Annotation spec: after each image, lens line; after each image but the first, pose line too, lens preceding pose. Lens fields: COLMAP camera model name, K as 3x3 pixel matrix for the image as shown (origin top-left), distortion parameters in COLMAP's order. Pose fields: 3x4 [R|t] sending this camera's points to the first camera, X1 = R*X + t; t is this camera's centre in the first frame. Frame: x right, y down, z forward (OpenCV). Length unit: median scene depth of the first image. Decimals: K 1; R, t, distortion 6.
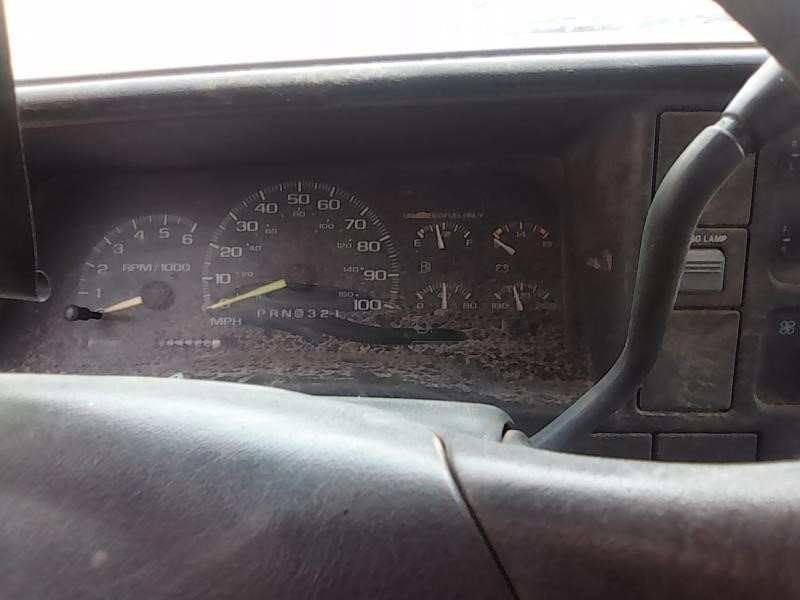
lens RADIAL K [[630.4, 0, 400.2], [0, 630.4, 298.2], [0, 0, 1]] dist [-0.001147, -0.003414]
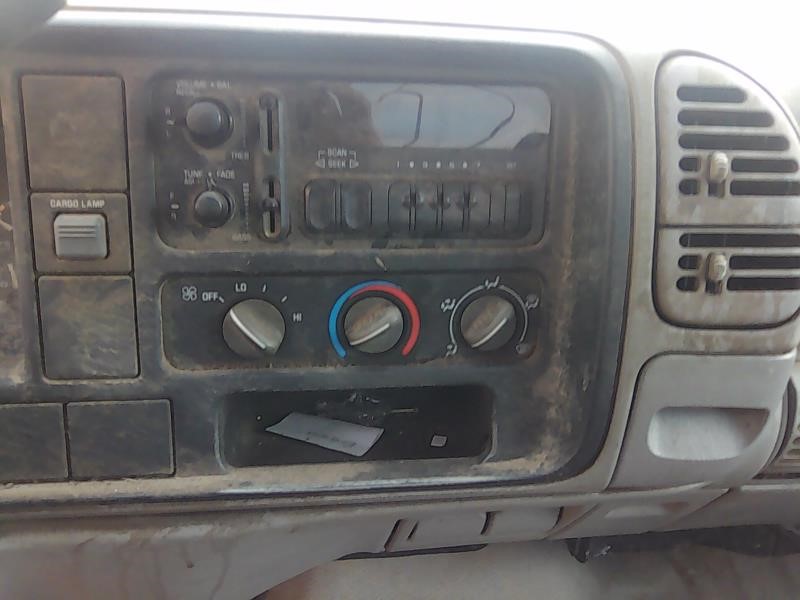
lens RADIAL K [[630.4, 0, 399.6], [0, 630.4, 301.8], [0, 0, 1]] dist [-0.001147, -0.003414]
pose [[0.988907, -0.009412, 0.148239, 0.797619], [0.011758, 0.999819, -0.014958, 0.079169], [-0.148072, 0.016535, 0.988838, -0.059484]]
